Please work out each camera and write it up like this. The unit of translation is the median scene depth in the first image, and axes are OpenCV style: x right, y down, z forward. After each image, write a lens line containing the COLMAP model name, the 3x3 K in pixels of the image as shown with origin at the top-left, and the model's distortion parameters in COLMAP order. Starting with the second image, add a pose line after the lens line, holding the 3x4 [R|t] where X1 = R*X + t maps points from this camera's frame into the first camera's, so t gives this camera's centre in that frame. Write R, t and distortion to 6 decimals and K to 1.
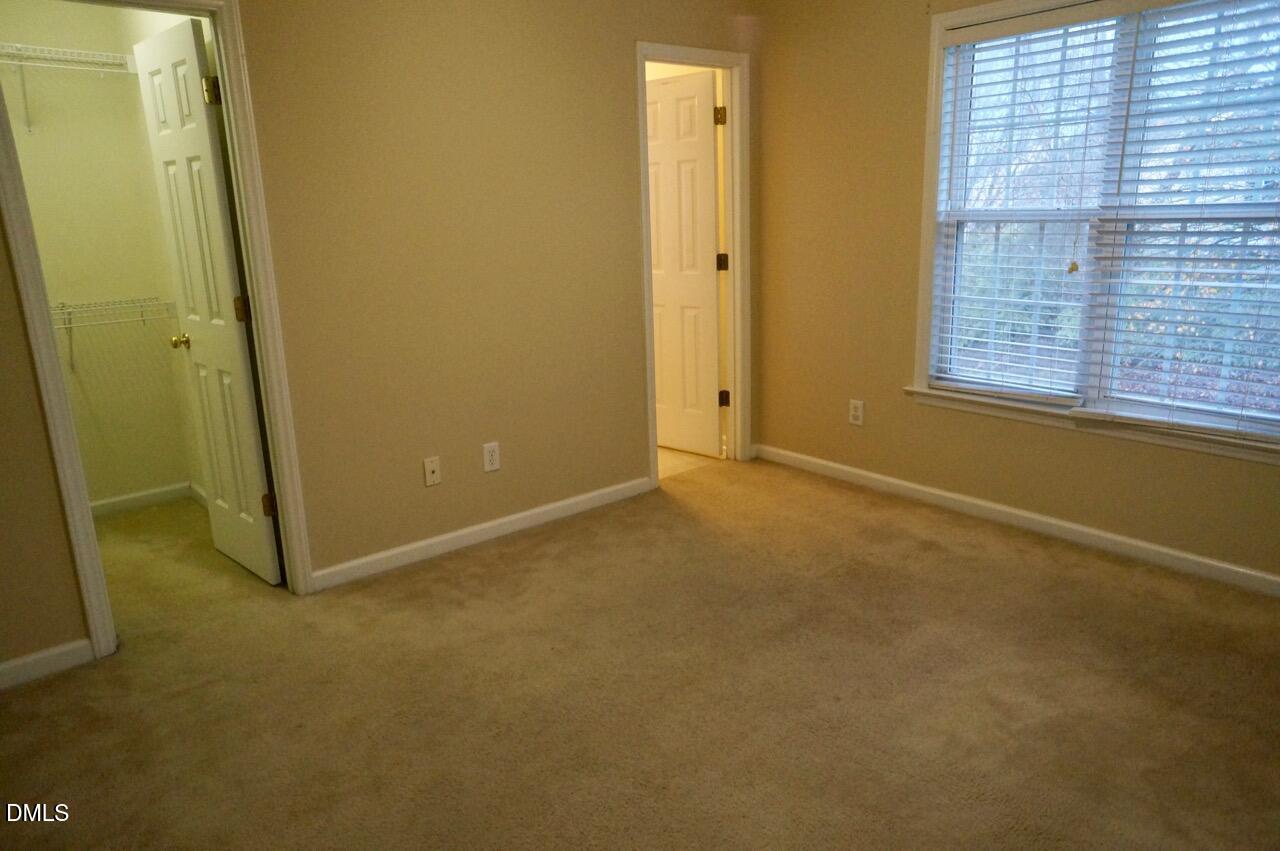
lens RADIAL K [[872.4, 0, 638.7], [0, 872.4, 428.6], [0, 0, 1]] dist [-0.035595, 0.044258]
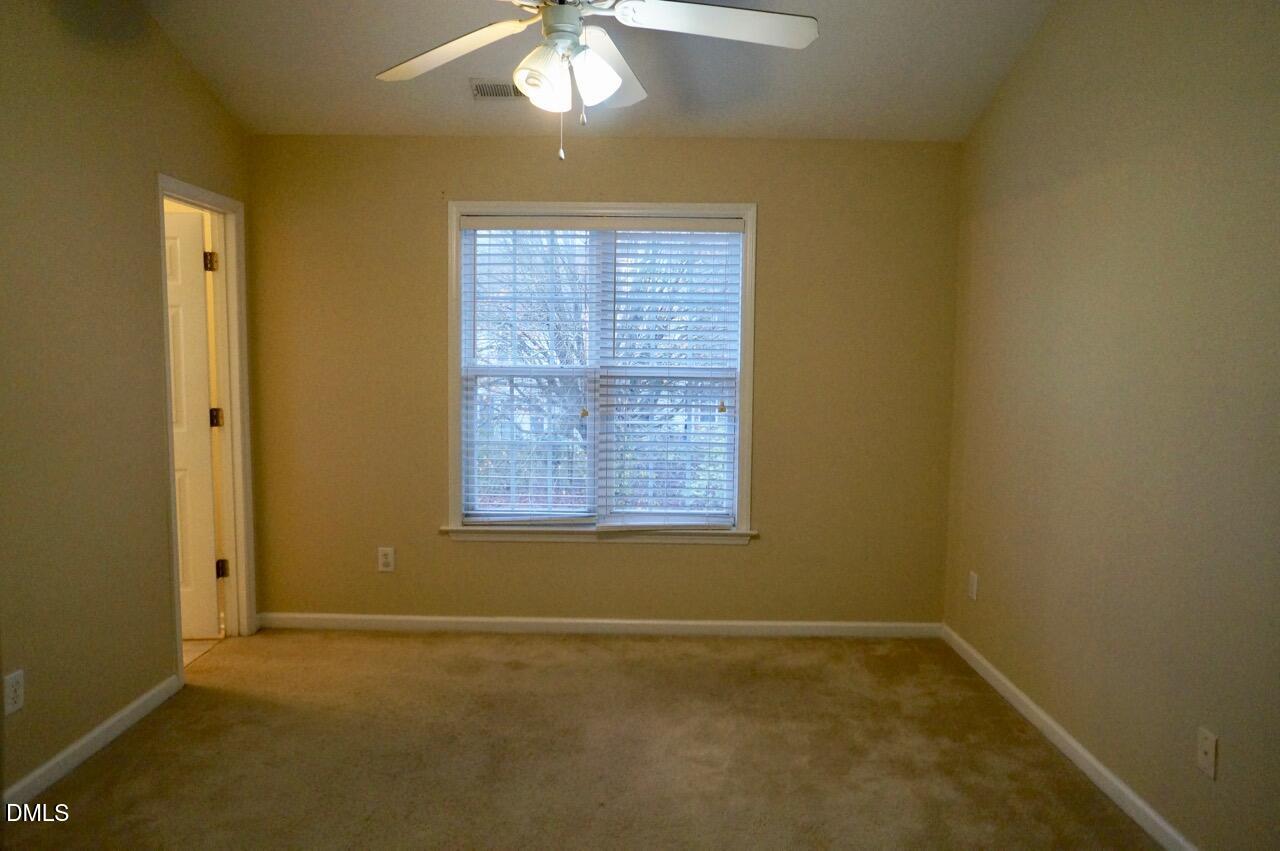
lens RADIAL K [[872.4, 0, 643.8], [0, 872.4, 427.5], [0, 0, 1]] dist [-0.035595, 0.044258]
pose [[0.644274, -0.034884, 0.763999, -0.364731], [0.162316, 0.982439, -0.092021, -0.030831], [-0.747372, 0.183296, 0.638622, 0.113755]]
